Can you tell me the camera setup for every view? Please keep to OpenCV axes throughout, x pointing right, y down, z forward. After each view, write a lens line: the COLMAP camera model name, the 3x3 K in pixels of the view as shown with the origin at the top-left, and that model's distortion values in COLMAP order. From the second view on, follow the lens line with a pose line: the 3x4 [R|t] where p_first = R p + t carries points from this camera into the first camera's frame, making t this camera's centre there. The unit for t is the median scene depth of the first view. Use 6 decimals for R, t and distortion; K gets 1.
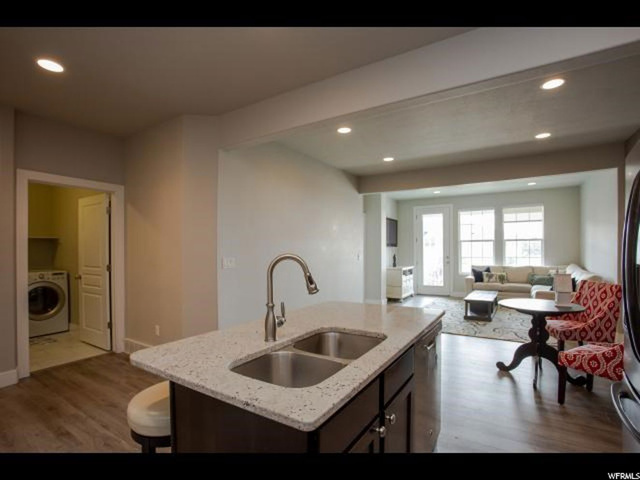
lens RADIAL K [[324.9, 0, 332.3], [0, 324.9, 248.6], [0, 0, 1]] dist [-0.050399, 0.008102]
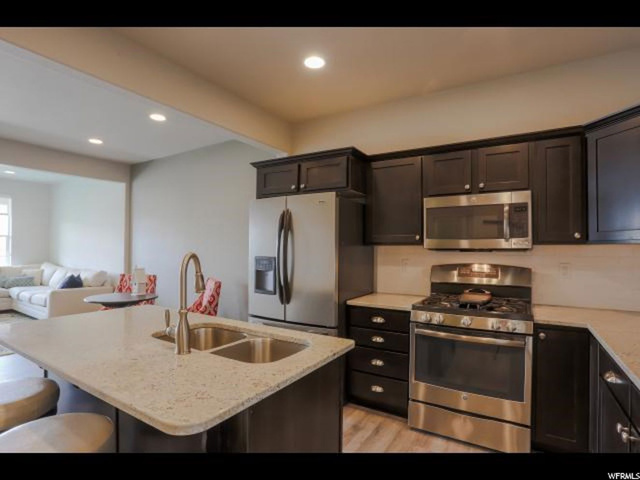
lens RADIAL K [[324.9, 0, 319.7], [0, 324.9, 242.9], [0, 0, 1]] dist [-0.050399, 0.008102]
pose [[0.002161, 0.027238, 0.999627, -0.208392], [-0.012877, 0.999547, -0.027208, 0.002760], [-0.999915, -0.012813, 0.002511, 0.128735]]
